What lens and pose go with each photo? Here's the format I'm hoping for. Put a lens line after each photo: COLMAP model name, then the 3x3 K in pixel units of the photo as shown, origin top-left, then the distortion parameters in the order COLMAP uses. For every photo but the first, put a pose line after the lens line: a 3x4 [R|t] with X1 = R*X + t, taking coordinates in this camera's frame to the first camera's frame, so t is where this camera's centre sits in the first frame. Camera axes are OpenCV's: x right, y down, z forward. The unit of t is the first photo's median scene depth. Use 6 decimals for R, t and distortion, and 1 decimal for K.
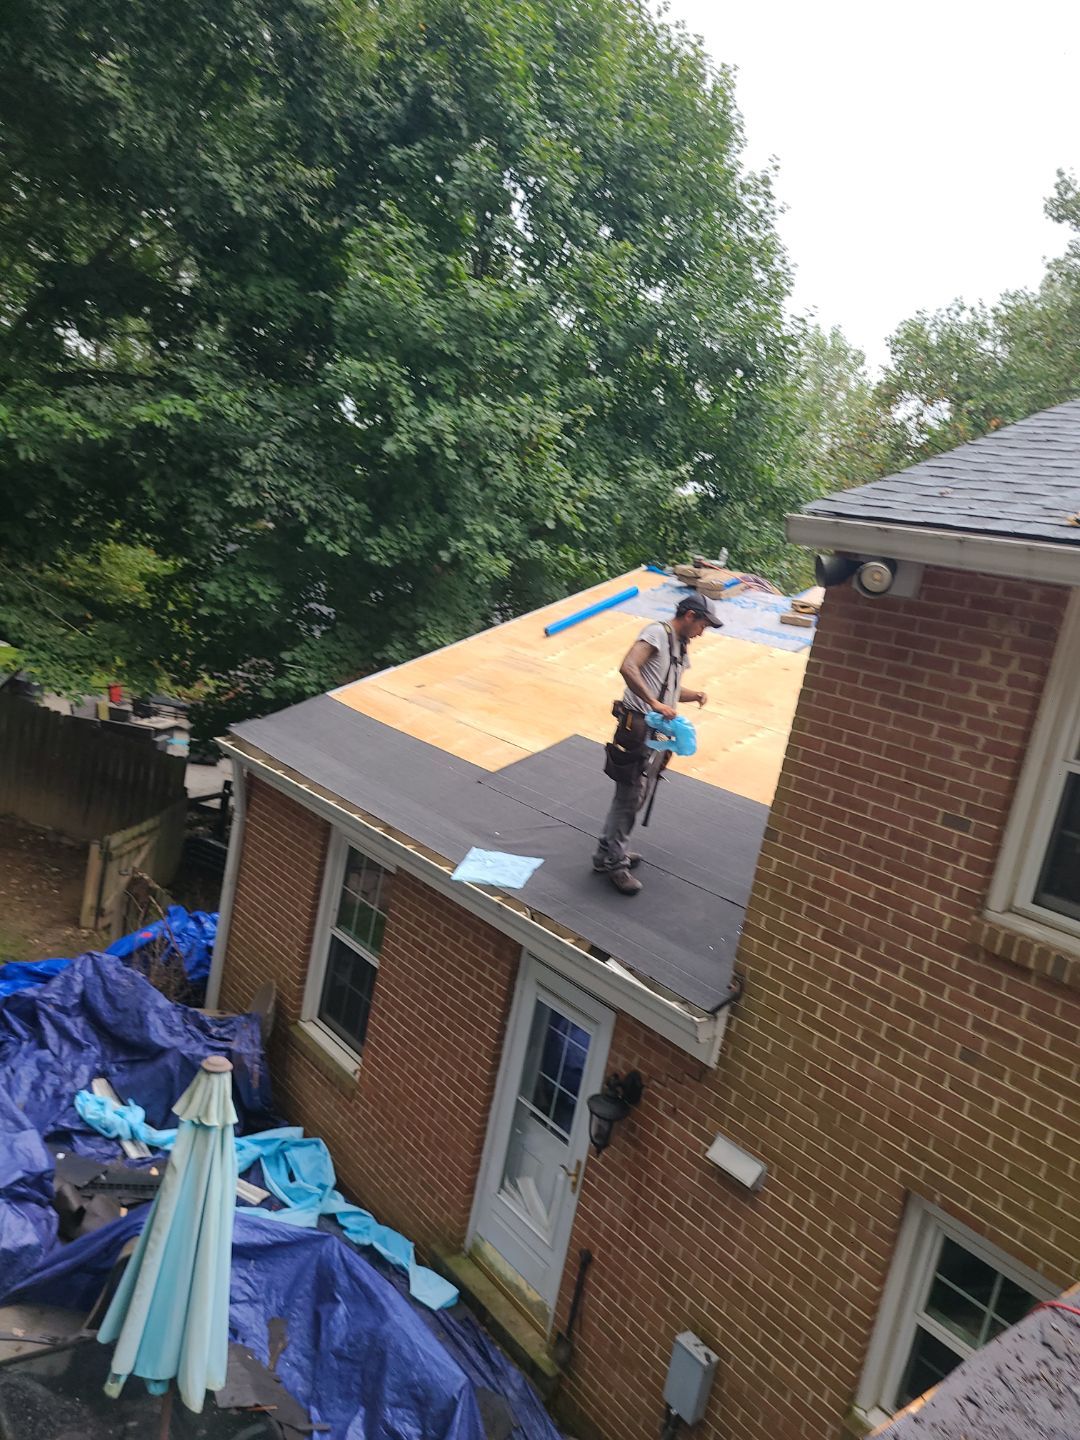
lens RADIAL K [[1086.4, 0, 550.2], [0, 1086.4, 750.7], [0, 0, 1]] dist [0.054090, -0.034021]
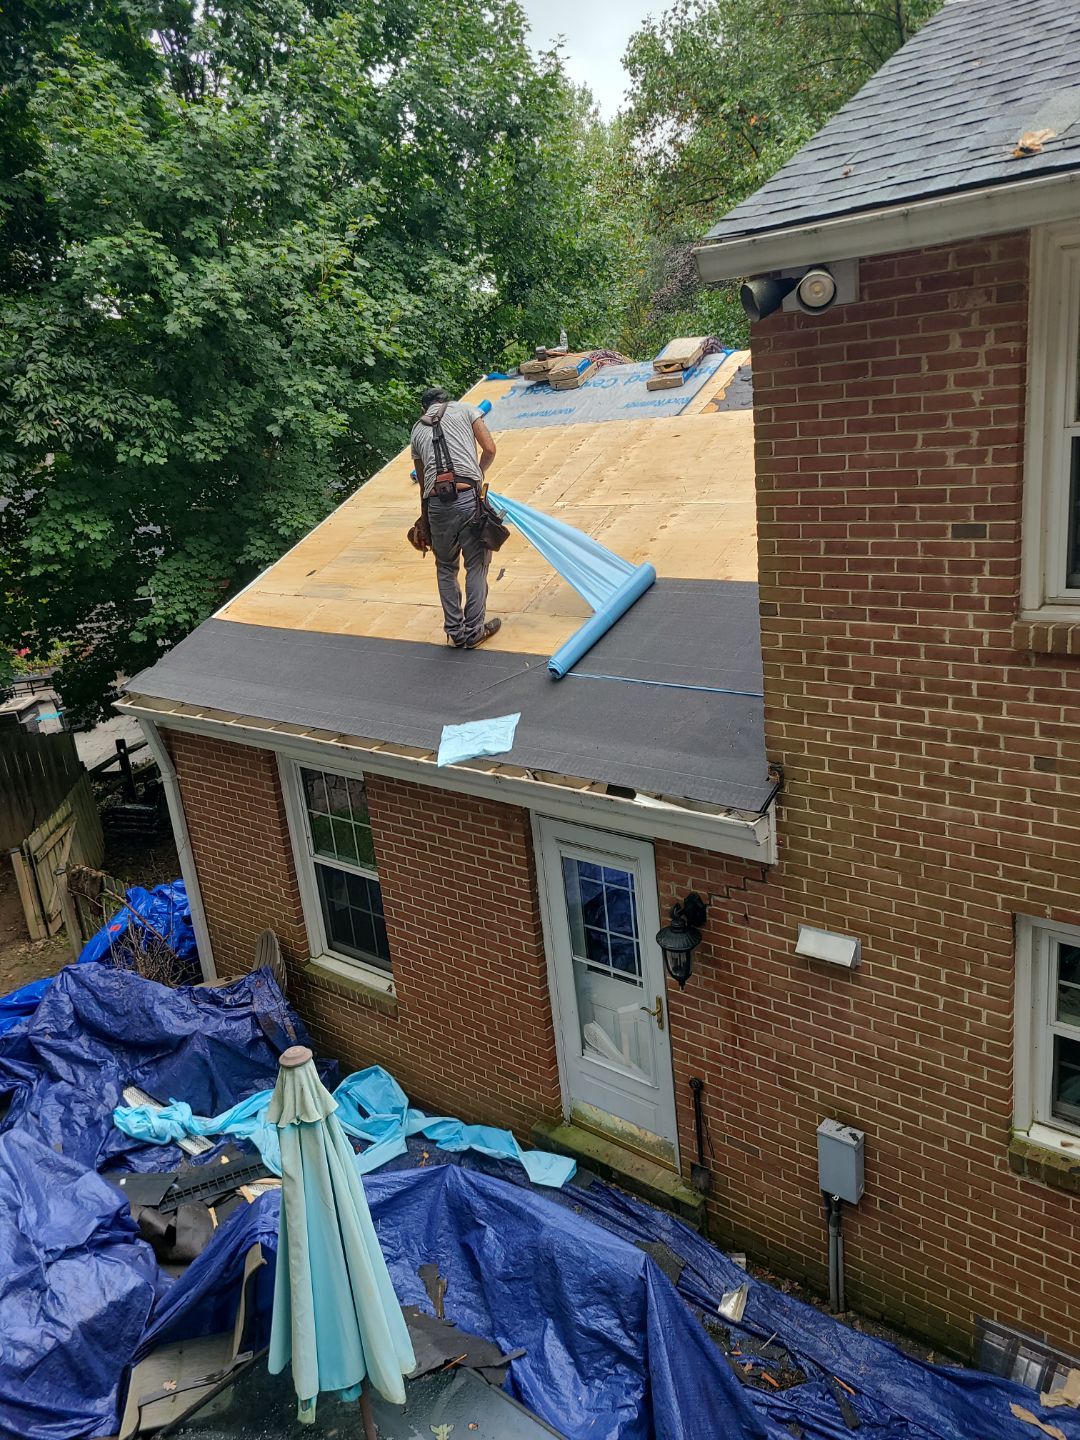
lens RADIAL K [[1100.3, 0, 545.1], [0, 1100.3, 710.2], [0, 0, 1]] dist [0.045357, -0.021533]
pose [[0.941931, -0.325392, 0.082984, -0.074239], [0.313280, 0.940475, 0.131768, -0.022507], [-0.120921, -0.098119, 0.987801, 0.093975]]
